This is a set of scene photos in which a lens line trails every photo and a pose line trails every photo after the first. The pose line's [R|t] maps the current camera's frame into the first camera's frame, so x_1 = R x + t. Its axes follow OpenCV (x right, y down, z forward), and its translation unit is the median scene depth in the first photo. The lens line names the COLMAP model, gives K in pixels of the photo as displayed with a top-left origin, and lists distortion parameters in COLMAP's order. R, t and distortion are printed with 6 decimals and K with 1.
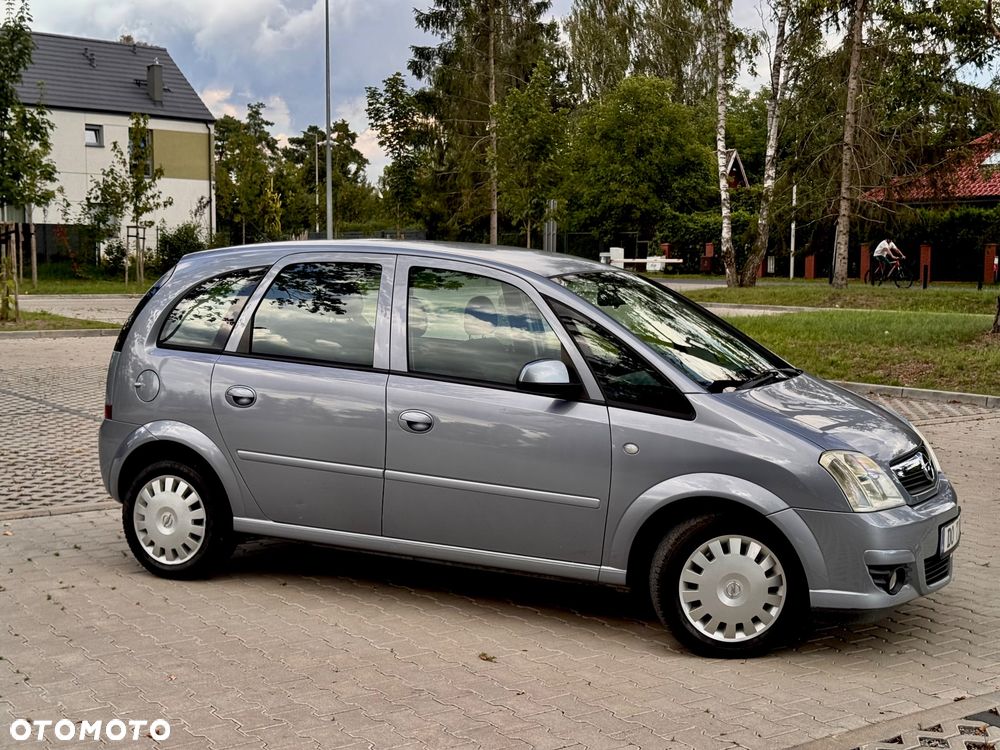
lens RADIAL K [[1410.0, 0, 505.7], [0, 1410.0, 351.3], [0, 0, 1]] dist [0.113611, 0.000000]
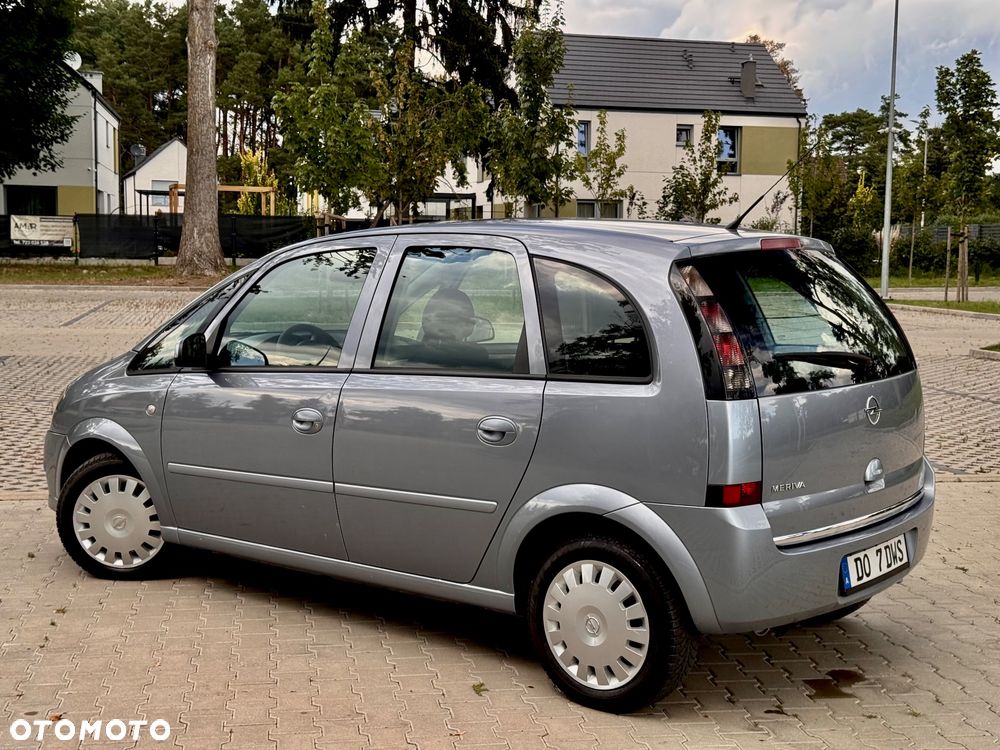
lens RADIAL K [[1410.0, 0, 497.0], [0, 1410.0, 379.9], [0, 0, 1]] dist [0.113611, 0.000000]
pose [[0.897792, 0.042472, -0.438367, 0.063430], [-0.033343, 0.999037, 0.028505, -0.000306], [0.439155, -0.010975, 0.898344, 0.035941]]
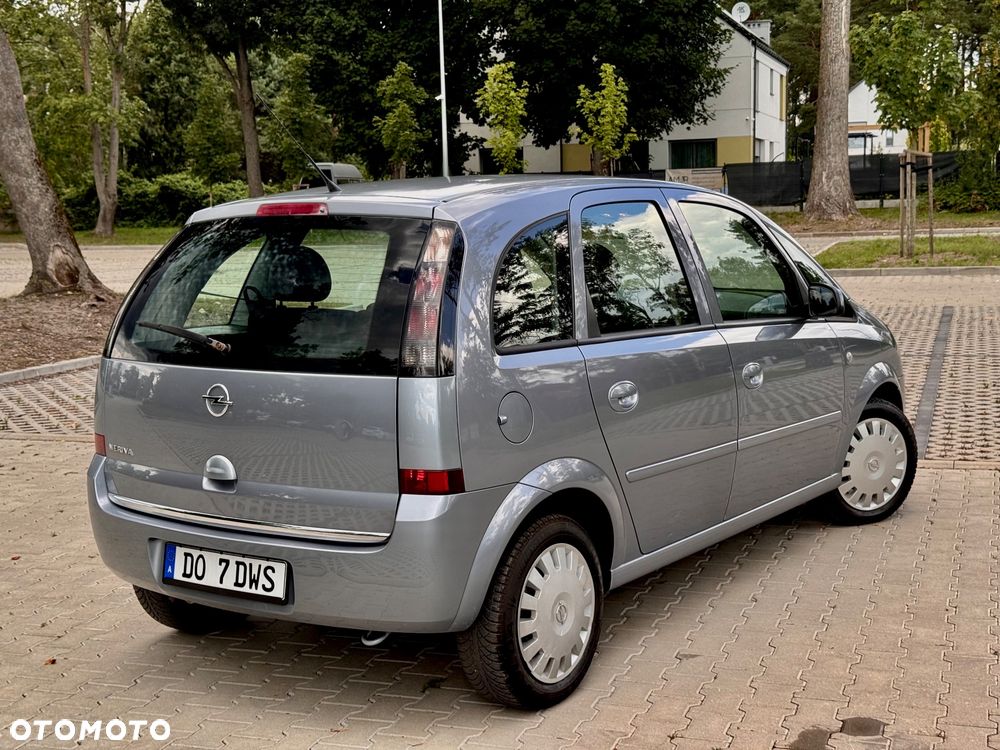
lens RADIAL K [[1410.0, 0, 490.6], [0, 1410.0, 372.9], [0, 0, 1]] dist [0.113611, 0.000000]
pose [[0.573088, 0.073294, -0.816210, 0.112248], [-0.018376, 0.996891, 0.076617, -0.004883], [0.819288, -0.028910, 0.572653, 0.093733]]
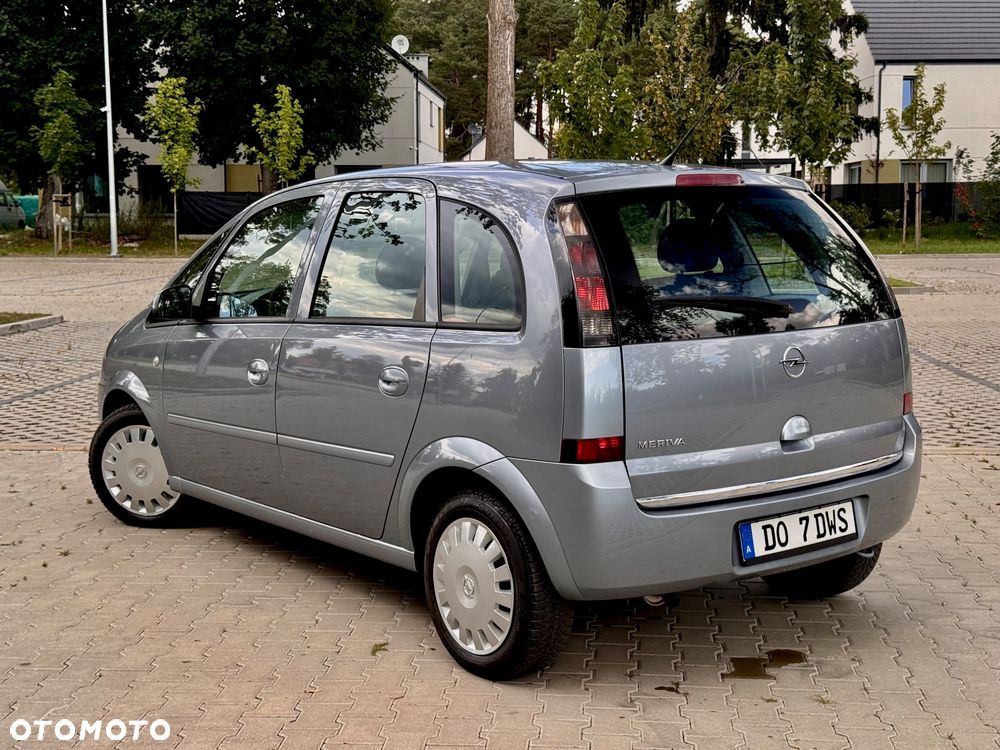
lens RADIAL K [[1410.0, 0, 499.7], [0, 1410.0, 369.5], [0, 0, 1]] dist [0.113611, 0.000000]
pose [[0.764114, 0.054093, -0.642810, 0.097801], [-0.030154, 0.998384, 0.048170, 0.000897], [0.644376, -0.017424, 0.764510, 0.066729]]
